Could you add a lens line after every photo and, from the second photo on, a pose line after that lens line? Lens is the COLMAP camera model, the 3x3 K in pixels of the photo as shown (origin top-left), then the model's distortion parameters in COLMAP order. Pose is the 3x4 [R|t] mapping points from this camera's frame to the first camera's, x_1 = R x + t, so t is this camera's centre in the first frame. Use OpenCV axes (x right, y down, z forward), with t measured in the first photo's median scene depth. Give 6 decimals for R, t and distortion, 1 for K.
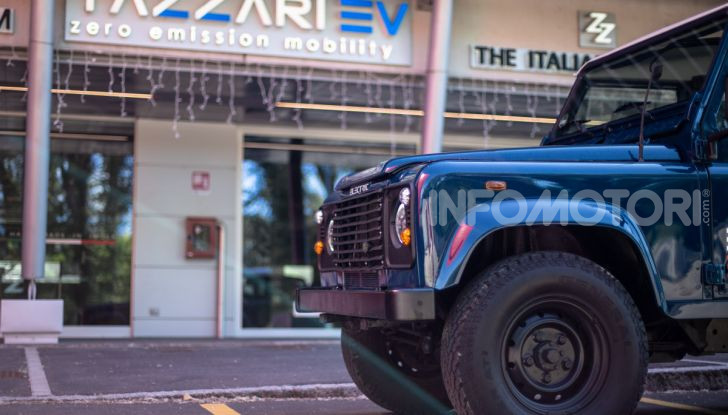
lens RADIAL K [[1135.0, 0, 342.7], [0, 1135.0, 221.1], [0, 0, 1]] dist [0.007219, 0.045282]
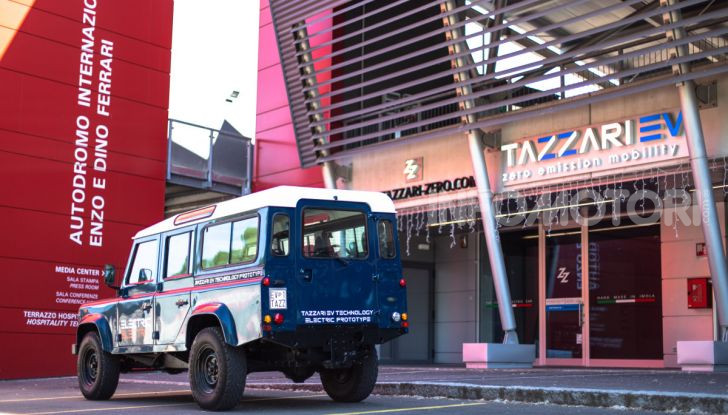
lens RADIAL K [[1056.4, 0, 364.0], [0, 1056.4, 207.5], [0, 0, 1]] dist [-0.010314, -0.024398]
pose [[0.374545, -0.126988, -0.918472, 1.083220], [0.078459, 0.991365, -0.105071, 0.018683], [0.923883, -0.032708, 0.381274, 0.214960]]
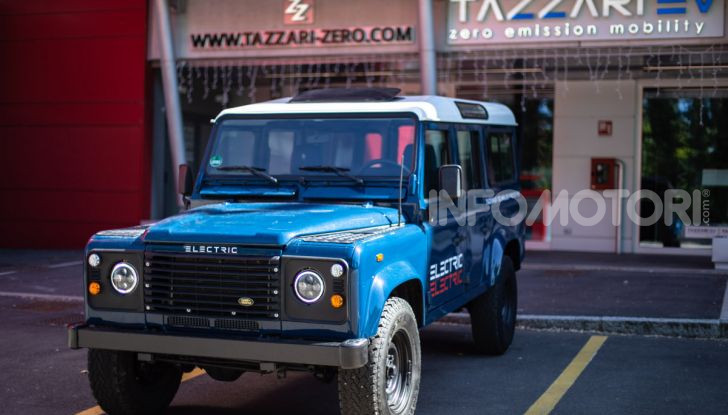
lens RADIAL K [[1066.9, 0, 364.0], [0, 1066.9, 207.5], [0, 0, 1]] dist [-0.009801, 0.008737]
pose [[0.804694, 0.022078, -0.593280, 0.452544], [0.037931, 0.995355, 0.088489, -0.077816], [0.592477, -0.093710, 0.800118, -0.133691]]
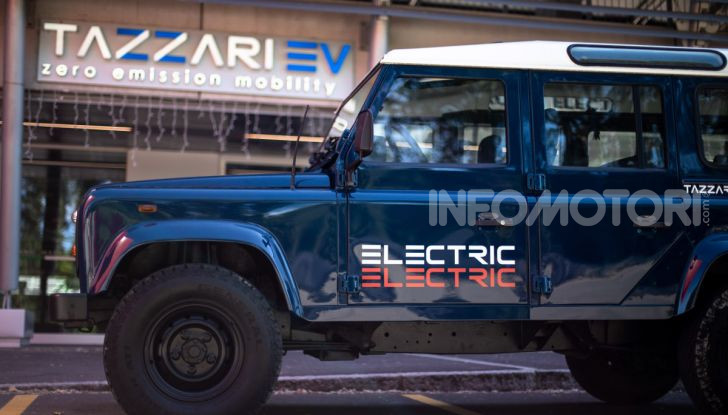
lens RADIAL K [[1066.9, 0, 364.0], [0, 1066.9, 207.5], [0, 0, 1]] dist [-0.009801, 0.008737]
pose [[0.997491, 0.001608, -0.070770, 0.155851], [-0.003911, 0.999467, -0.032418, 0.001210], [0.070680, 0.032614, 0.996966, -0.038183]]
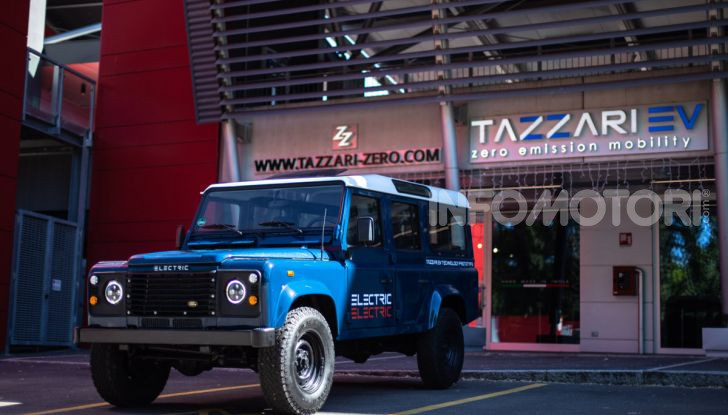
lens RADIAL K [[1056.4, 0, 364.0], [0, 1056.4, 207.5], [0, 0, 1]] dist [-0.010314, -0.024398]
pose [[0.732315, -0.070693, -0.677287, 0.642986], [0.043334, 0.997419, -0.057253, -0.017153], [0.679586, 0.012577, 0.733488, -0.193602]]
